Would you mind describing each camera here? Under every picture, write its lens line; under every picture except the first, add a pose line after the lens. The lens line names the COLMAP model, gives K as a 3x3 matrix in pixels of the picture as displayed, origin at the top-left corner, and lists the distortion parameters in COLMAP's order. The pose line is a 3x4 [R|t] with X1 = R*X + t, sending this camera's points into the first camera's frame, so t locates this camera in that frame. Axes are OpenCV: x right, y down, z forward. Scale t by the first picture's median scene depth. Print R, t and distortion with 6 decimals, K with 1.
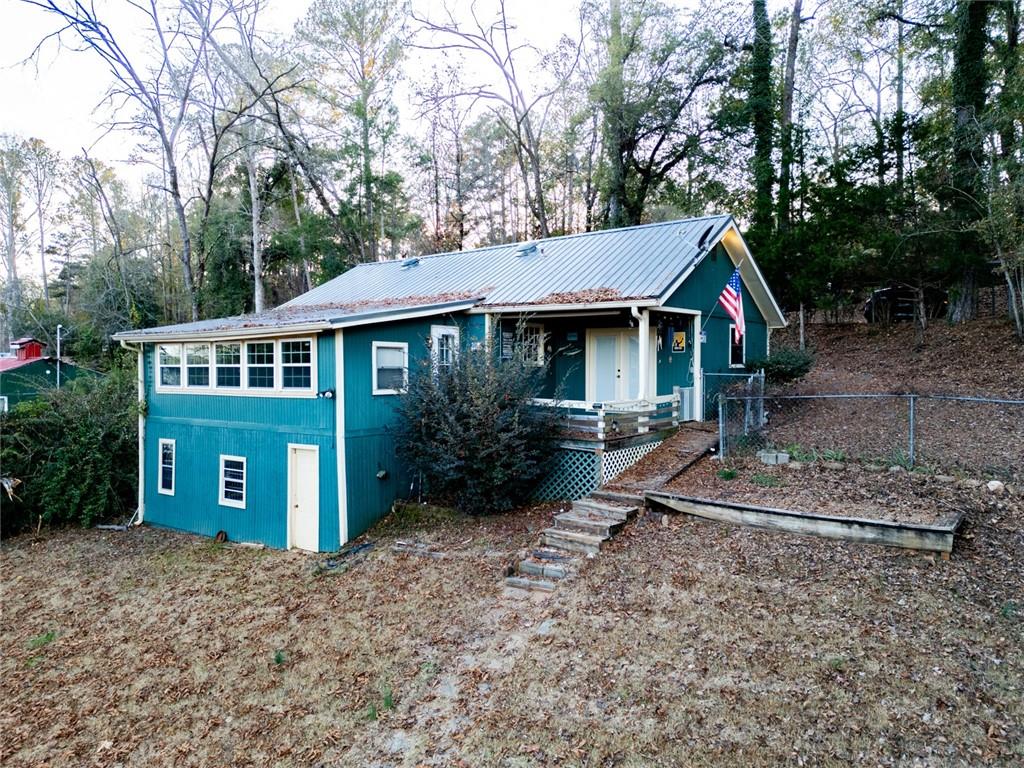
lens RADIAL K [[713.9, 0, 515.7], [0, 713.9, 385.8], [0, 0, 1]] dist [0.079009, -0.069504]
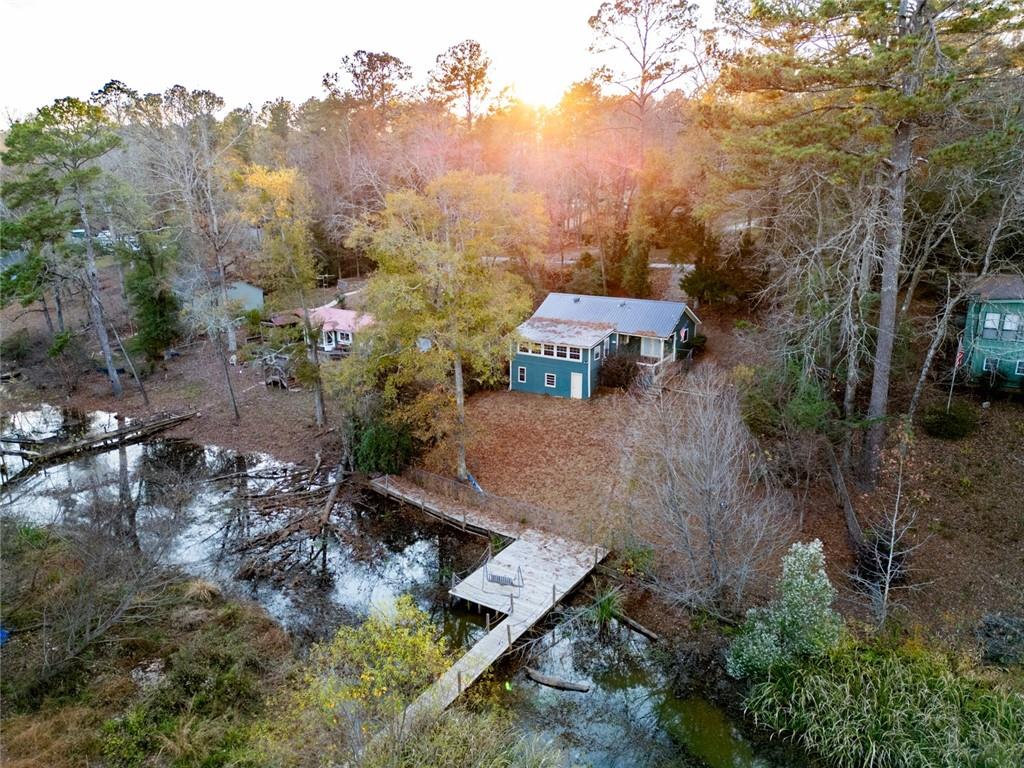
lens RADIAL K [[713.9, 0, 515.7], [0, 713.9, 385.8], [0, 0, 1]] dist [0.079009, -0.069504]
pose [[0.997283, -0.018339, 0.071349, -0.955823], [0.000131, 0.968957, 0.247228, -0.868817], [-0.073668, -0.246547, 0.966327, -2.961299]]
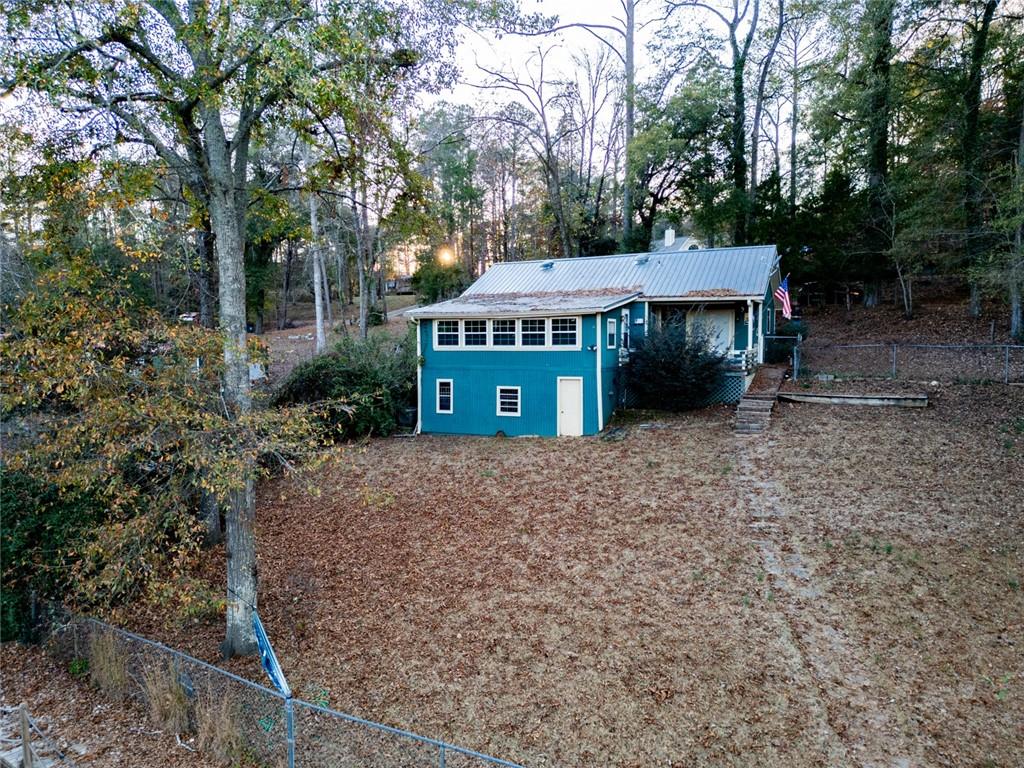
lens RADIAL K [[702.8, 0, 489.9], [0, 702.8, 404.0], [0, 0, 1]] dist [0.007359, 0.000713]
pose [[0.986898, -0.018409, 0.160295, -0.796558], [0.008122, 0.997878, 0.064597, 0.035768], [-0.161144, -0.062449, 0.984953, -0.708727]]
